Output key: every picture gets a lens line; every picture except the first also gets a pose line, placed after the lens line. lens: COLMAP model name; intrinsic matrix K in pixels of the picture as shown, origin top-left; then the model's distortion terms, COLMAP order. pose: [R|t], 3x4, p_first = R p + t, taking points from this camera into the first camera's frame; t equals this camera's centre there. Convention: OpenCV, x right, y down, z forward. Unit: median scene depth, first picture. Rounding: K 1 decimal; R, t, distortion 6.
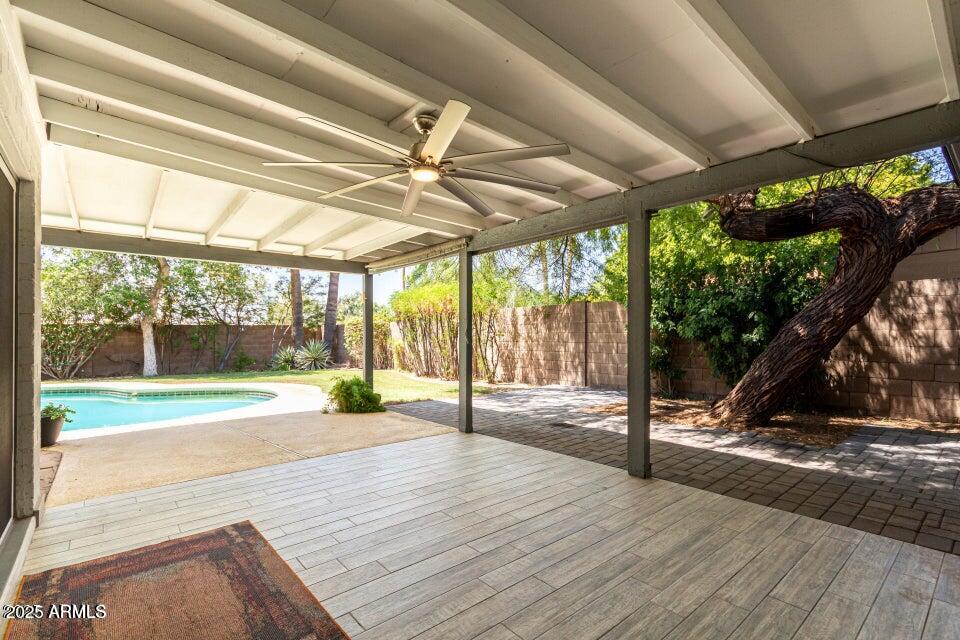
lens RADIAL K [[442.3, 0, 480.5], [0, 442.3, 327.5], [0, 0, 1]] dist [0.001198, 0.000933]
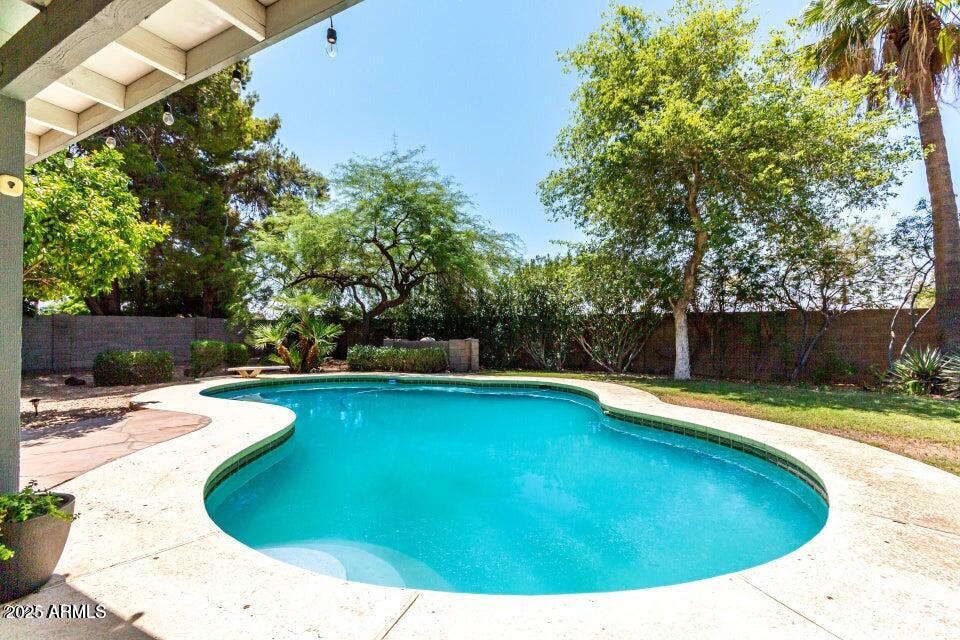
lens RADIAL K [[442.3, 0, 480.8], [0, 442.3, 324.0], [0, 0, 1]] dist [0.001198, 0.000933]
pose [[0.361280, -0.006994, -0.932431, -0.135050], [0.015680, 0.999876, -0.001425, 0.007418], [0.932326, -0.014106, 0.361345, 0.318090]]
